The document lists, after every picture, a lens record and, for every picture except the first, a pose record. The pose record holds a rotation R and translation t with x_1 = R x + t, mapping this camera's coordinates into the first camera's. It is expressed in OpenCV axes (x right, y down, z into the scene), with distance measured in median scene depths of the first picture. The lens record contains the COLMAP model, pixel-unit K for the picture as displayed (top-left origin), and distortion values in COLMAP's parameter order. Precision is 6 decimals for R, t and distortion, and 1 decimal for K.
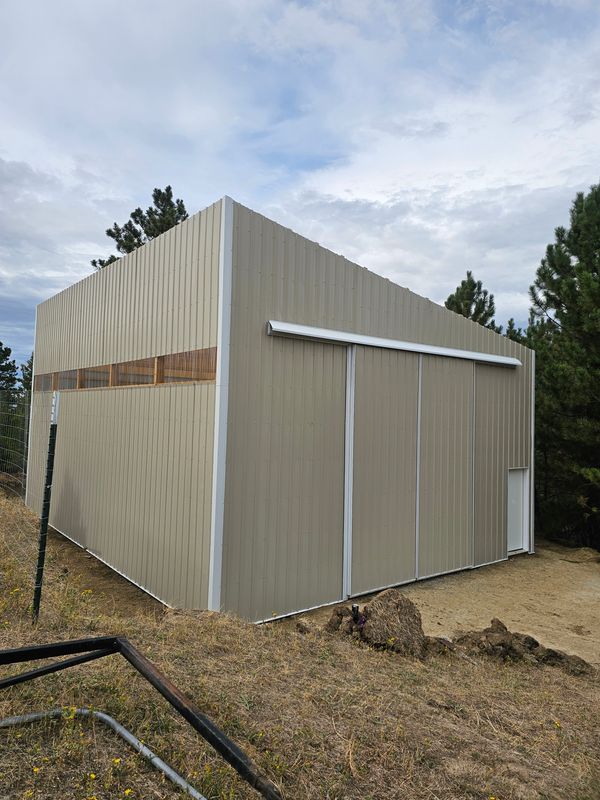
lens RADIAL K [[543.2, 0, 300.0], [0, 543.2, 400.0], [0, 0, 1]] dist [-0.006156, -0.001247]
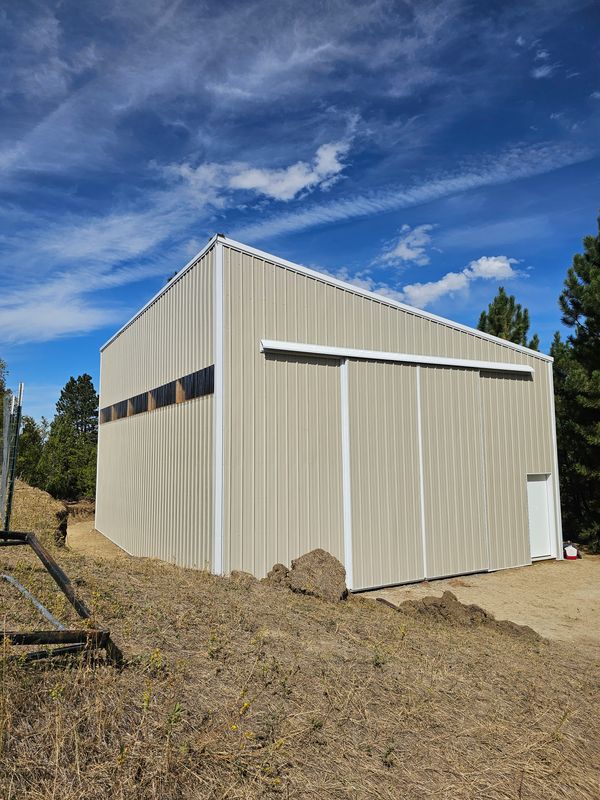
lens RADIAL K [[543.6, 0, 300.0], [0, 543.6, 400.0], [0, 0, 1]] dist [0.004875, 0.000956]
pose [[0.985068, -0.053965, -0.163488, 0.133912], [0.042321, 0.996368, -0.073890, 0.045281], [0.166882, 0.065868, 0.983774, -0.075186]]
